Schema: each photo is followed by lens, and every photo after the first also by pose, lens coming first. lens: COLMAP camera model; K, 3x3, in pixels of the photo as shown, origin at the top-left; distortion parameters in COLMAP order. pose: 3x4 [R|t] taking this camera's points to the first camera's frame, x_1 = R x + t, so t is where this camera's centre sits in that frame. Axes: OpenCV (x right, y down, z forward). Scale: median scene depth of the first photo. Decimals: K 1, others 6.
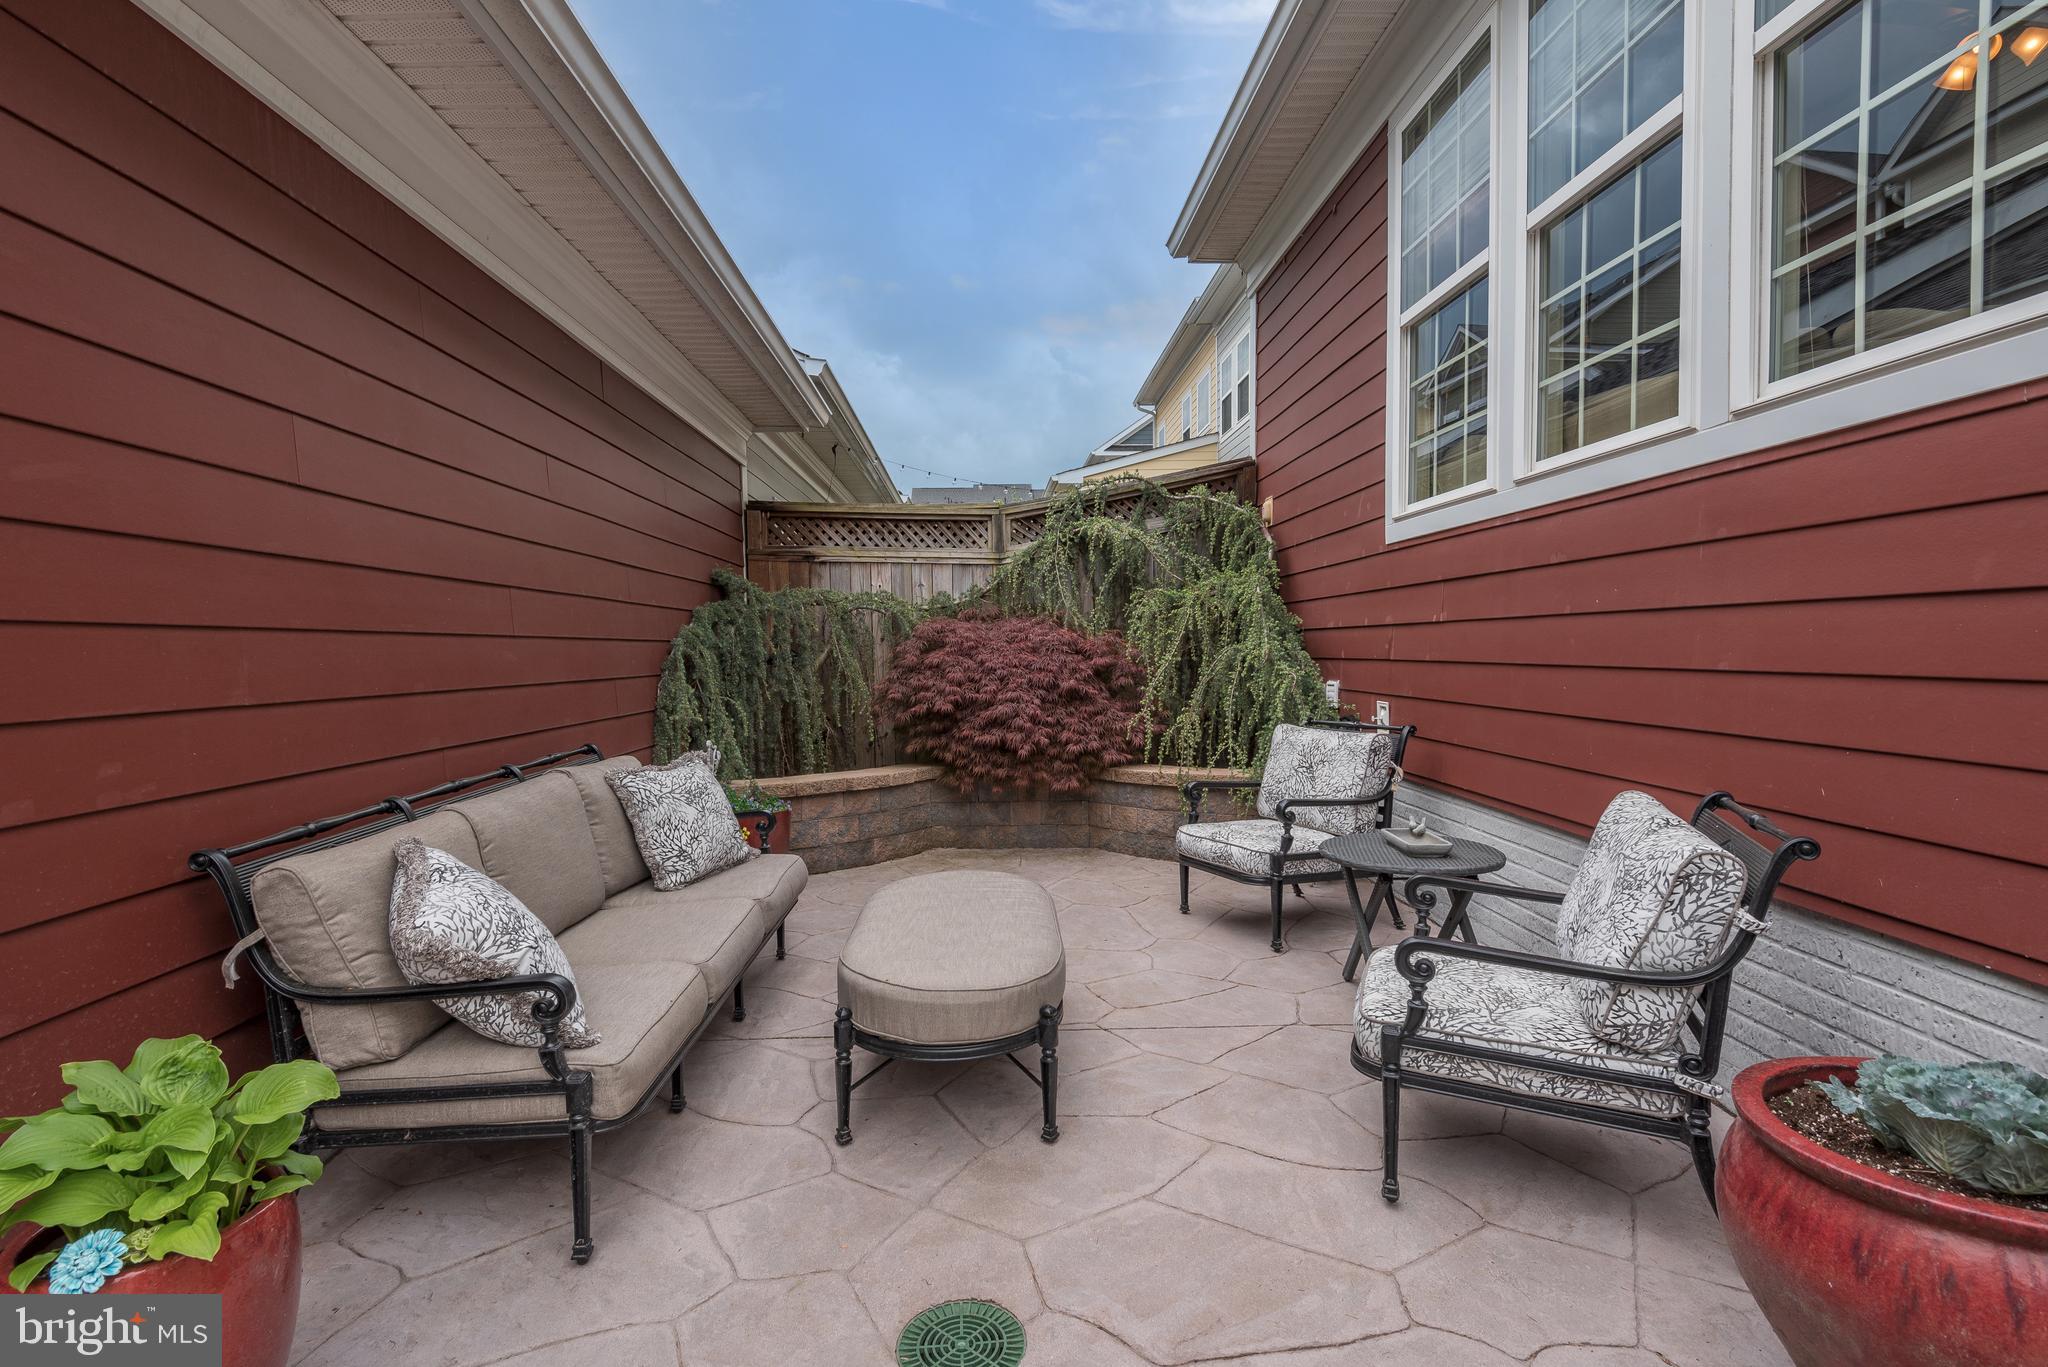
lens RADIAL K [[978.3, 0, 1017.0], [0, 978.3, 688.1], [0, 0, 1]] dist [0.044672, -0.022968]
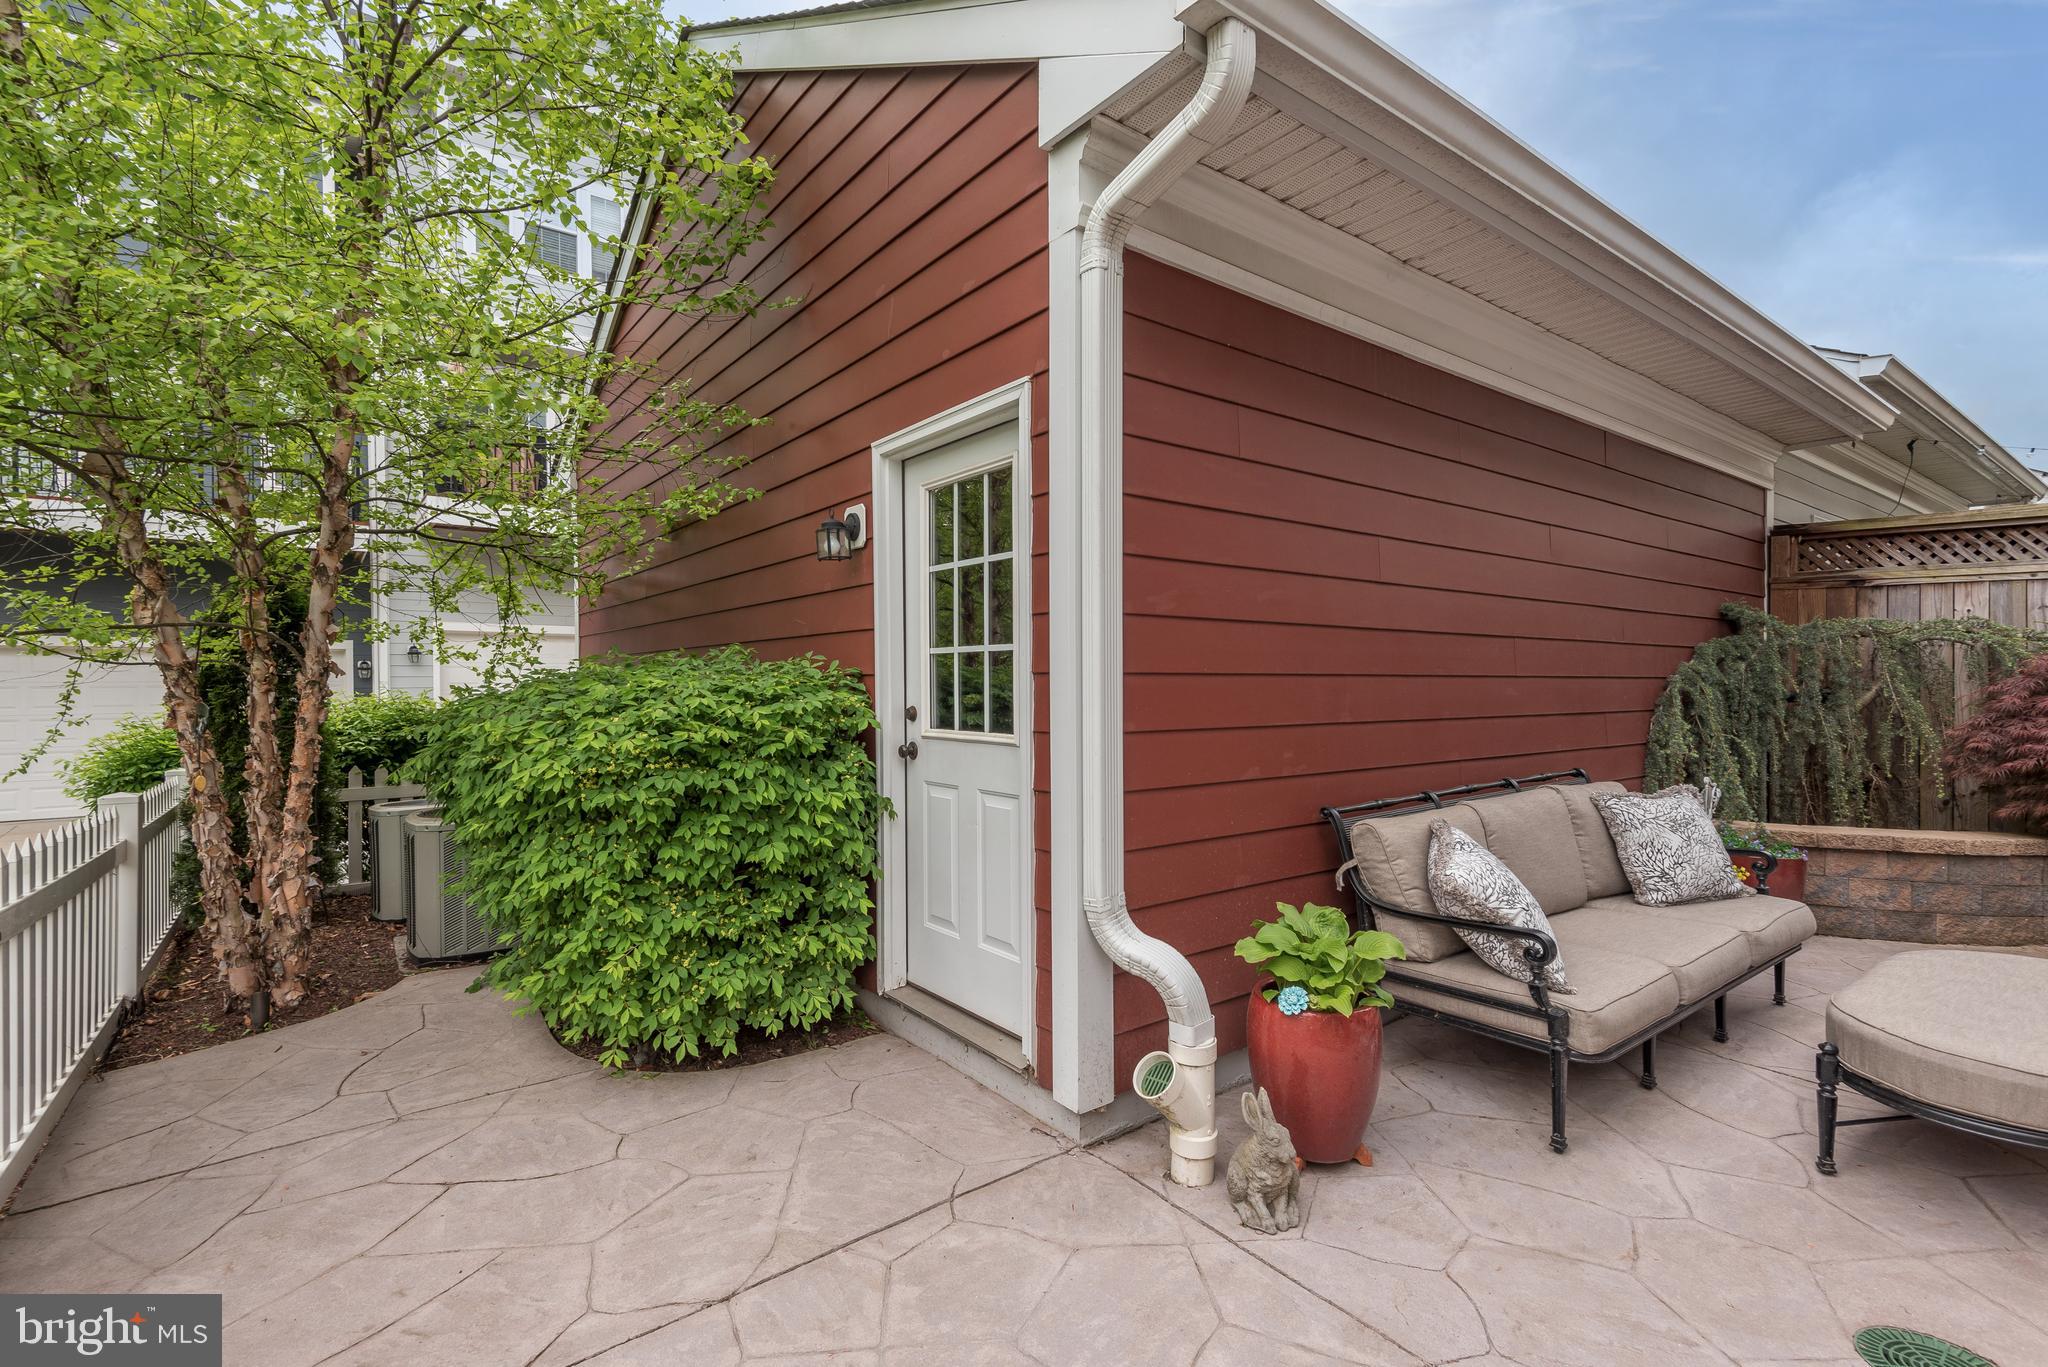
lens RADIAL K [[939.5, 0, 998.7], [0, 939.5, 679.8], [0, 0, 1]] dist [0.036609, -0.020178]
pose [[0.569497, 0.016453, -0.821829, 0.102161], [-0.043333, 0.999010, -0.010028, -0.006787], [0.820851, 0.041323, 0.569646, -0.215319]]
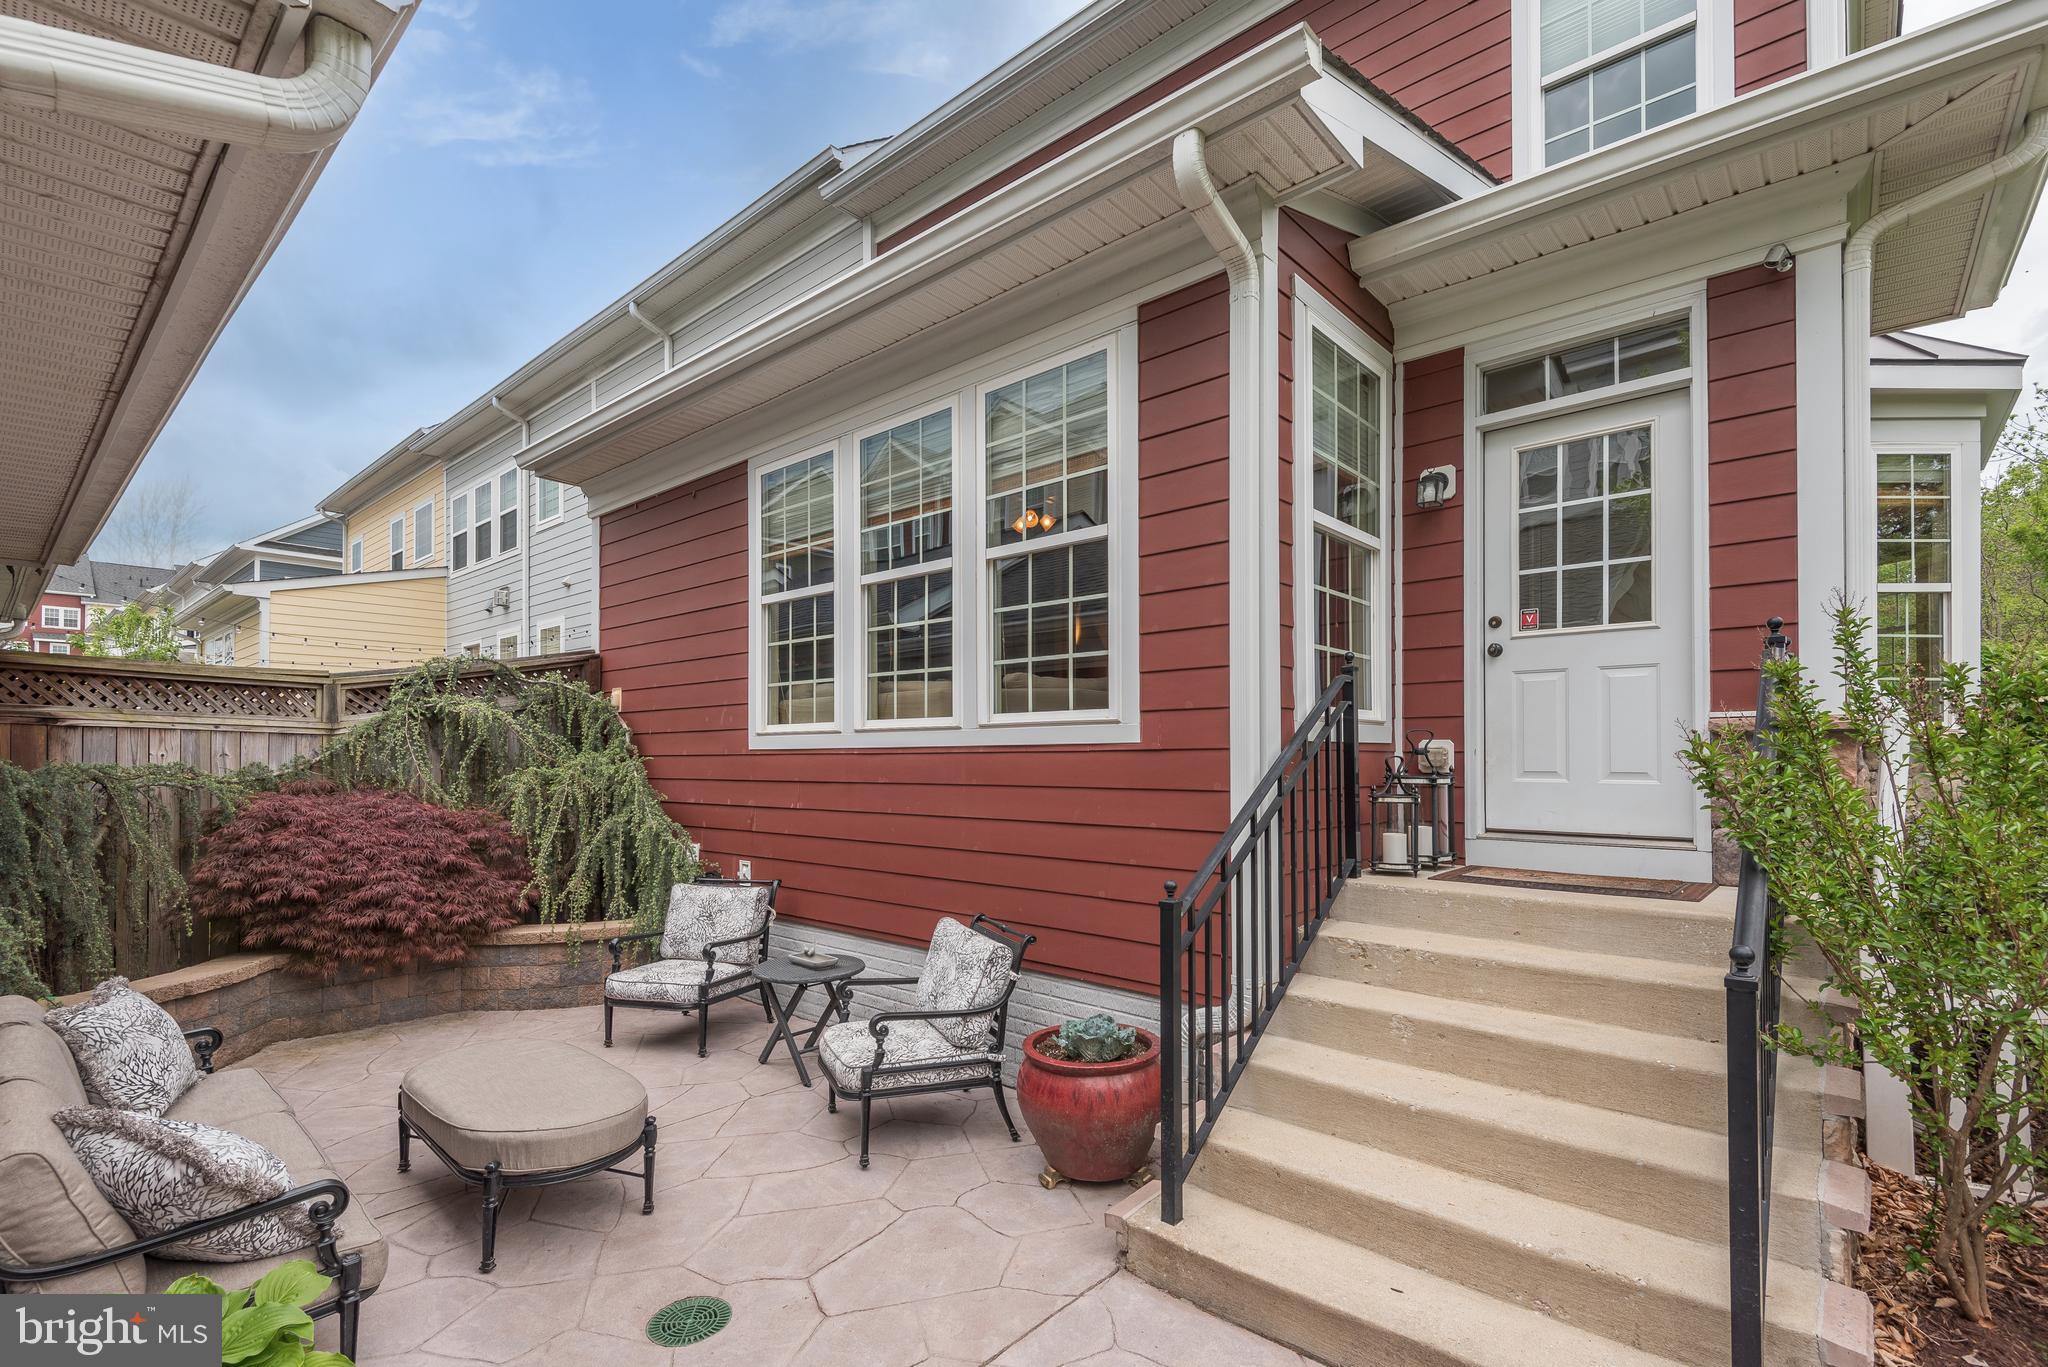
lens RADIAL K [[918.0, 0, 1022.6], [0, 918.0, 753.2], [0, 0, 1]] dist [0.036339, -0.018936]
pose [[0.684386, 0.017754, 0.728903, -0.417485], [0.024160, 0.998602, -0.047007, -0.091099], [-0.728719, 0.049781, 0.683001, -0.243719]]
